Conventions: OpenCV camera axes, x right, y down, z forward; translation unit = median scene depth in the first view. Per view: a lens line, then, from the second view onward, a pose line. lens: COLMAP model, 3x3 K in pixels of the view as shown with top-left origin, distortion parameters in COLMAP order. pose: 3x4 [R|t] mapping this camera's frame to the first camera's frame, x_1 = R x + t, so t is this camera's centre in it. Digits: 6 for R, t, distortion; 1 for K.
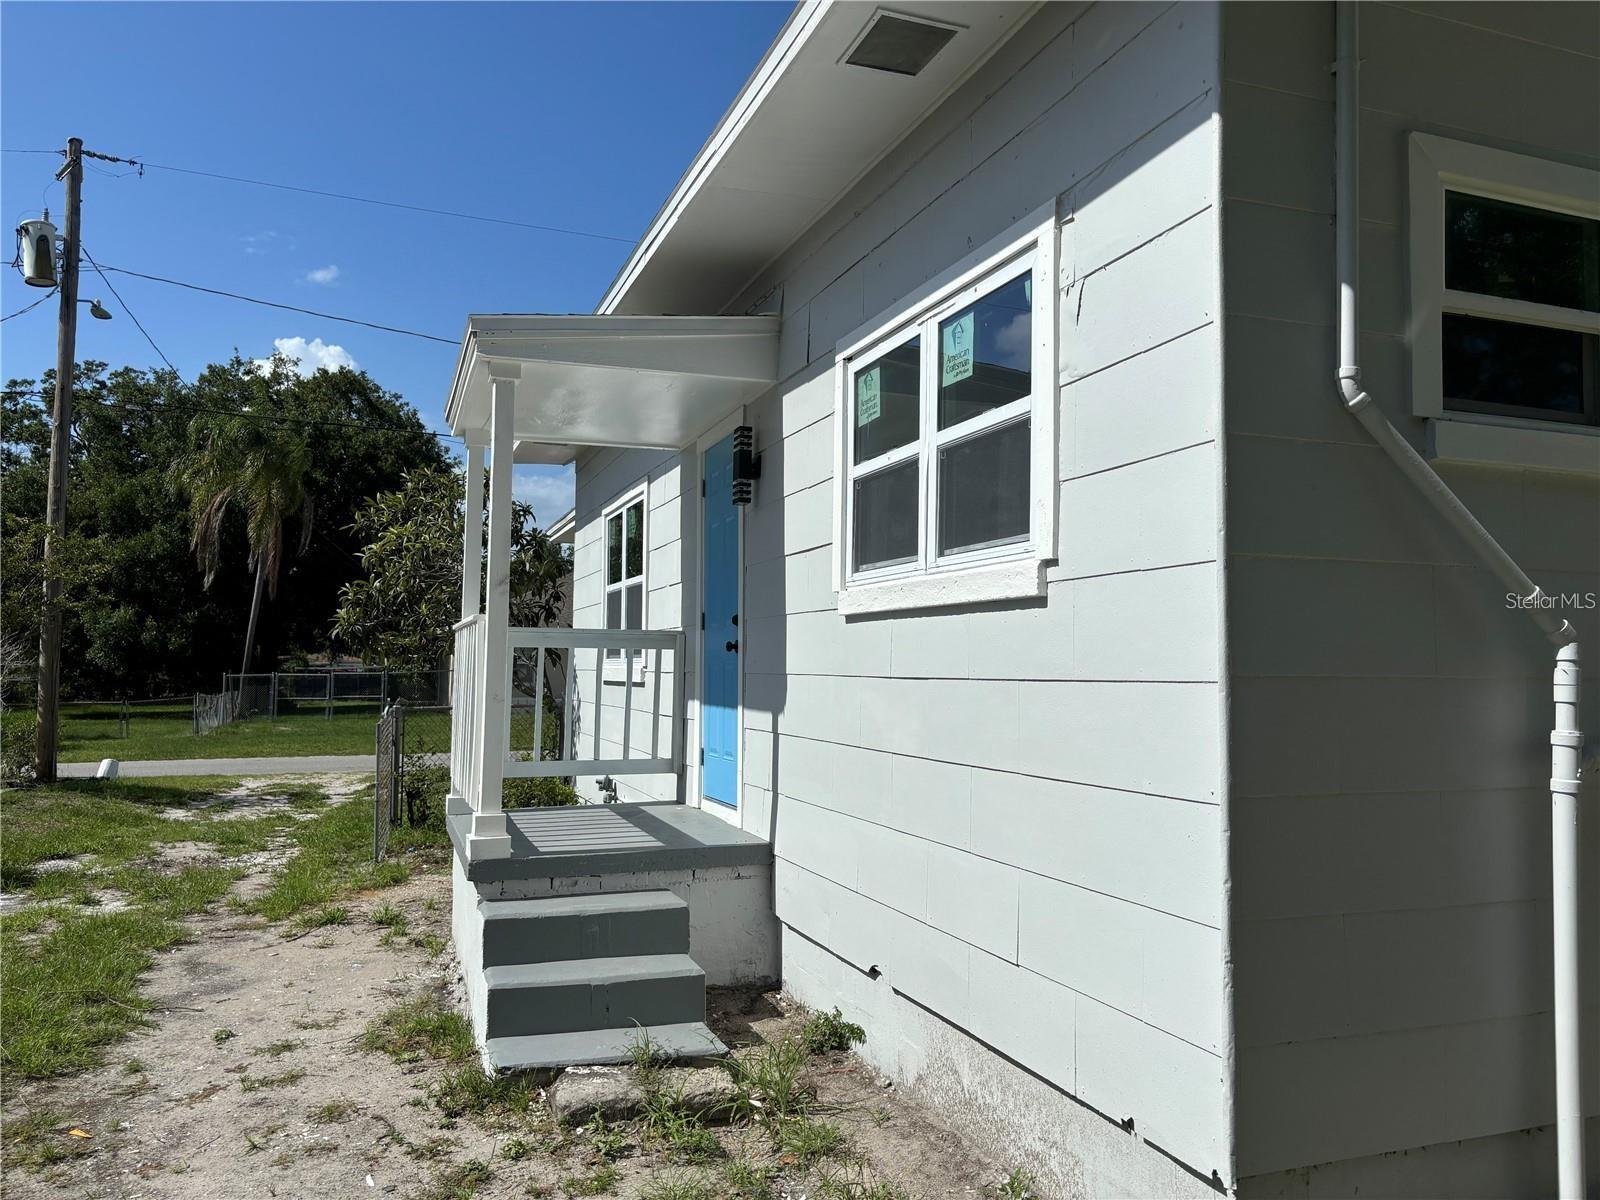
lens RADIAL K [[1202.5, 0, 841.9], [0, 1202.5, 572.3], [0, 0, 1]] dist [0.032702, -0.003253]
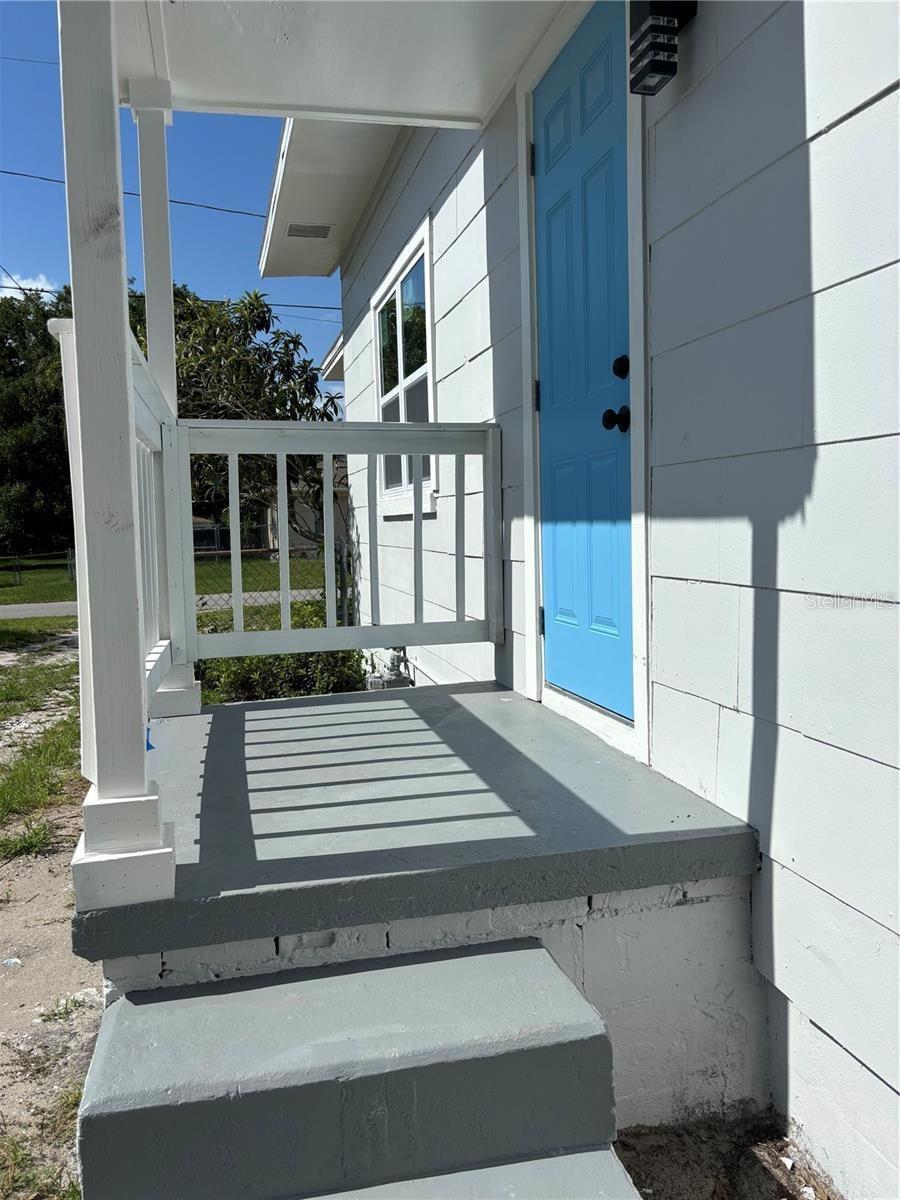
lens RADIAL K [[925.3, 0, 450.0], [0, 925.3, 600.0], [0, 0, 1]] dist [0.000508, -0.002810]
pose [[0.991424, -0.018793, -0.129323, -0.094785], [0.039880, 0.985910, 0.162454, 0.059945], [0.124448, -0.166219, 0.978205, 0.498568]]
